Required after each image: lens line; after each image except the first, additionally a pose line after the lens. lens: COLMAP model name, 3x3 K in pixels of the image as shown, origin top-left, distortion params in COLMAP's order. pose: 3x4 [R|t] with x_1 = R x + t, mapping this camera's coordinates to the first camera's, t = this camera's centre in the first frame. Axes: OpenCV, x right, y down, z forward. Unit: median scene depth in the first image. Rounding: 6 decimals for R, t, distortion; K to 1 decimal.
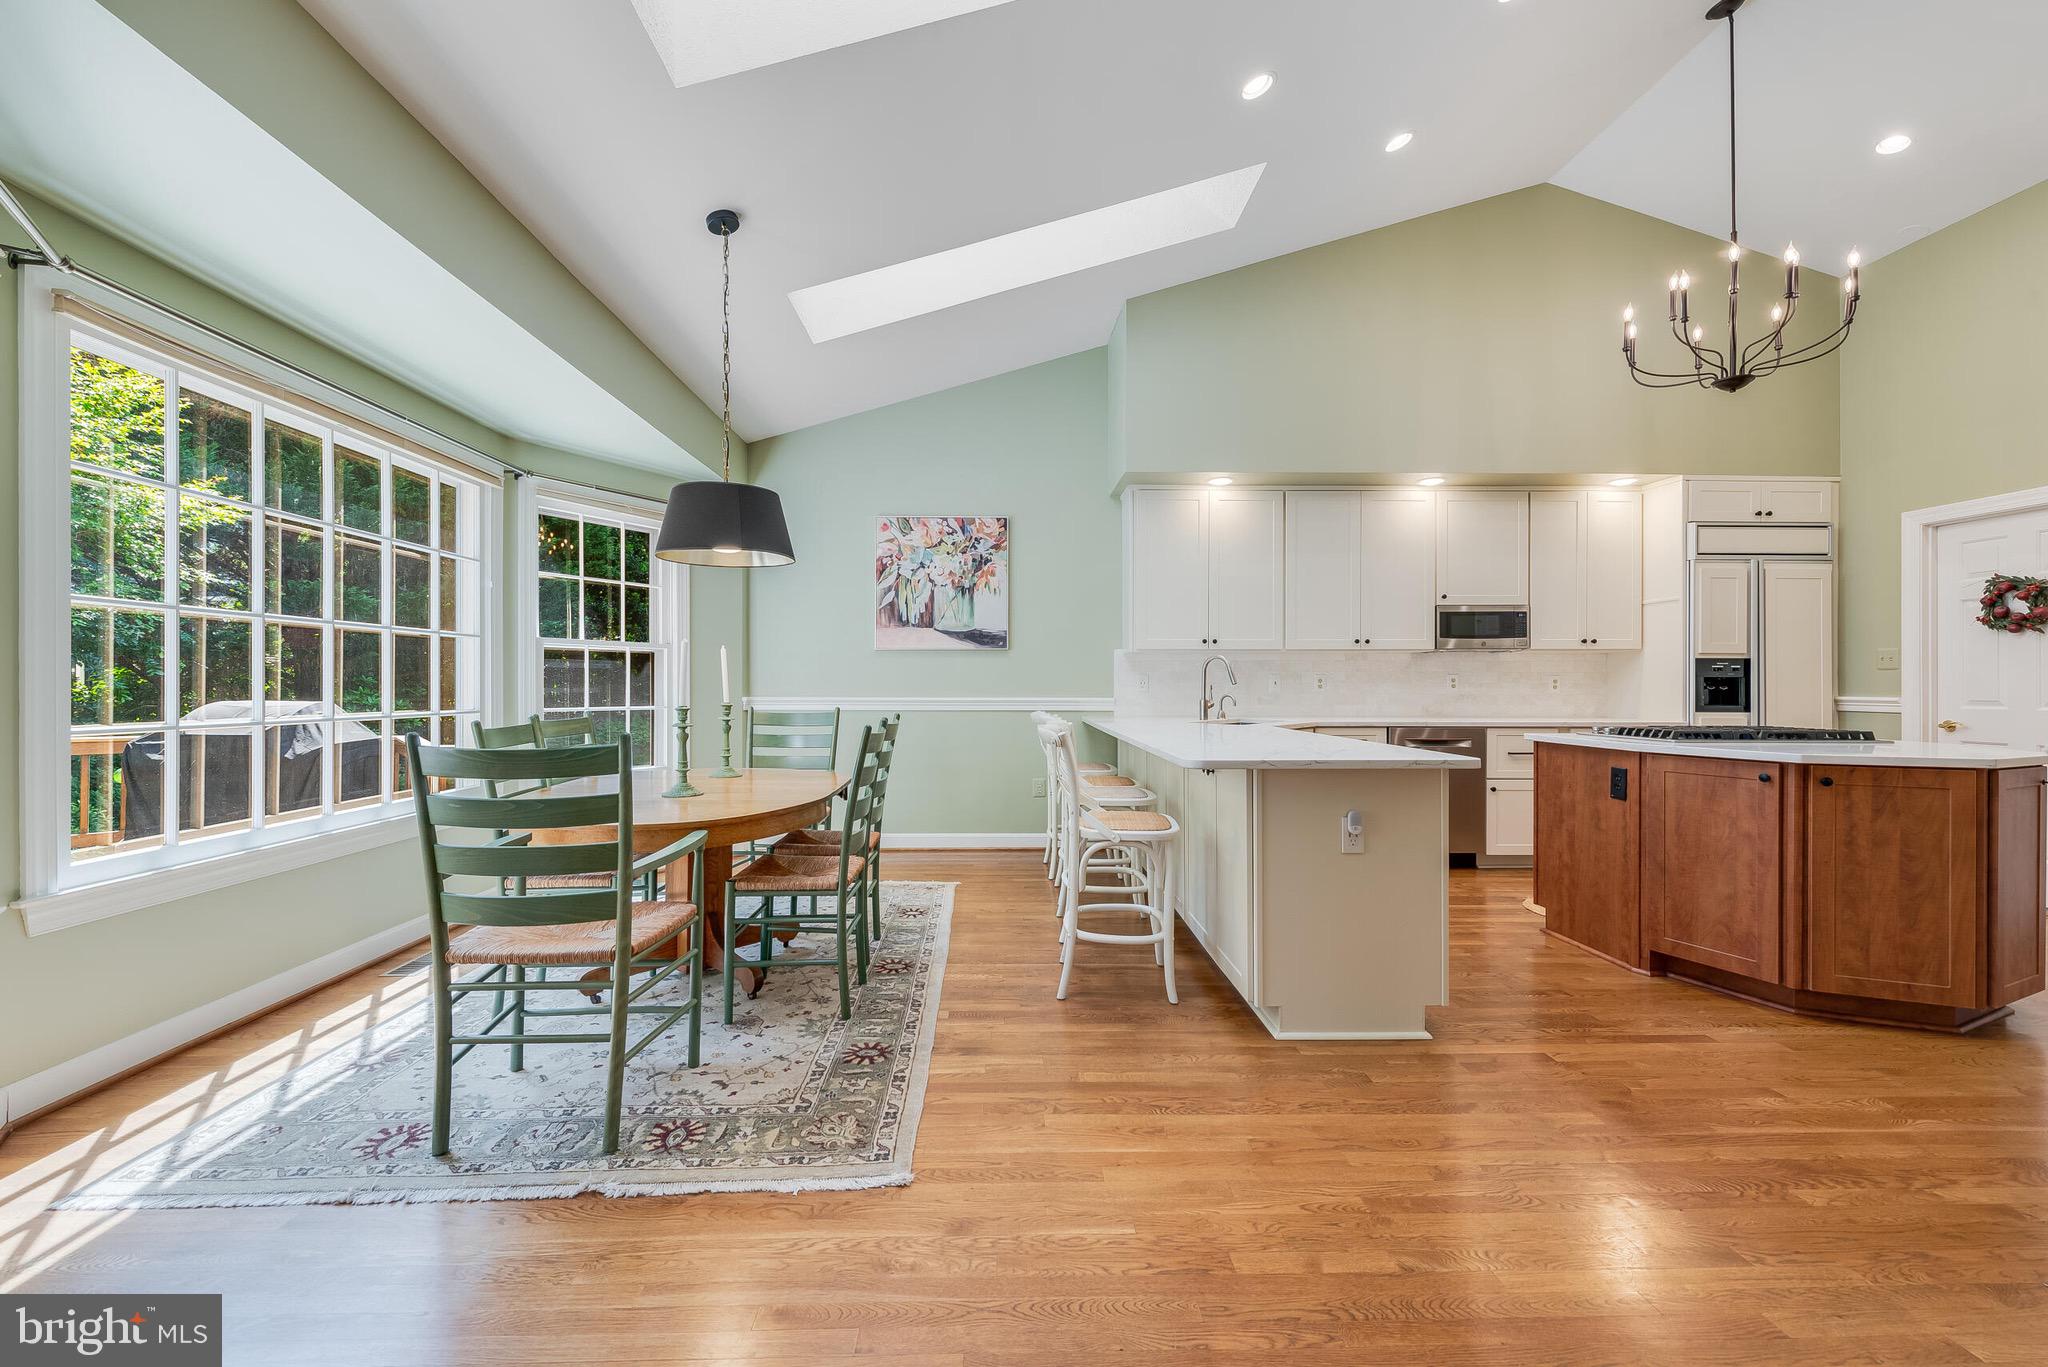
lens RADIAL K [[814.1, 0, 1016.1], [0, 814.1, 686.4], [0, 0, 1]] dist [0.014878, -0.004618]
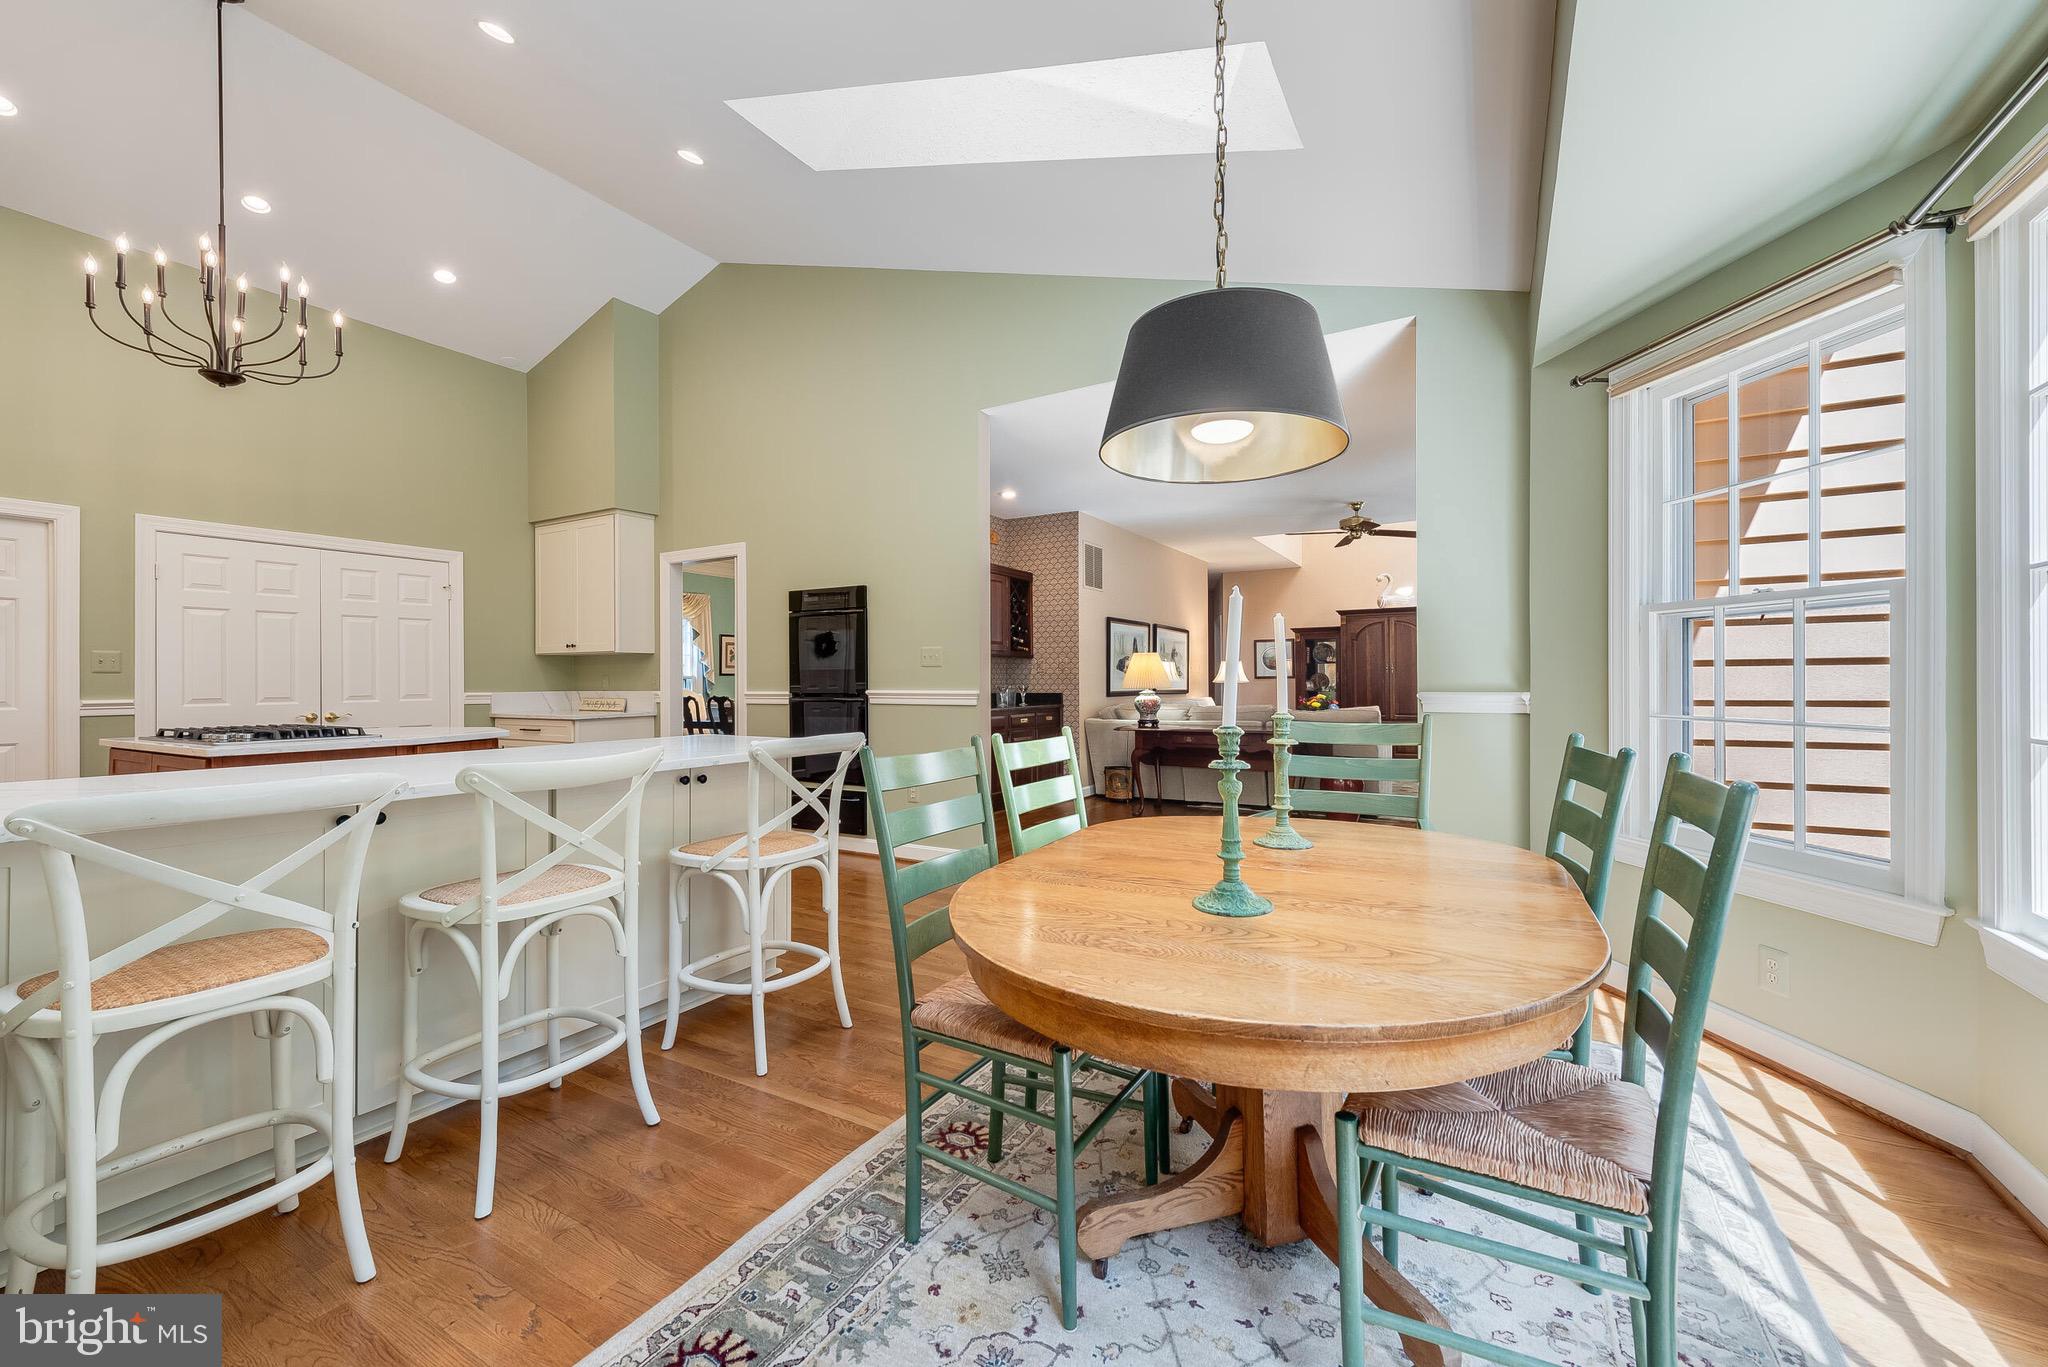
lens RADIAL K [[814.1, 0, 1034.3], [0, 814.1, 682.4], [0, 0, 1]] dist [0.014878, -0.004618]
pose [[-0.861269, 0.002391, 0.508143, -0.329098], [0.004023, 0.999990, 0.002113, -0.001386], [-0.508133, 0.003865, -0.861270, 0.967899]]
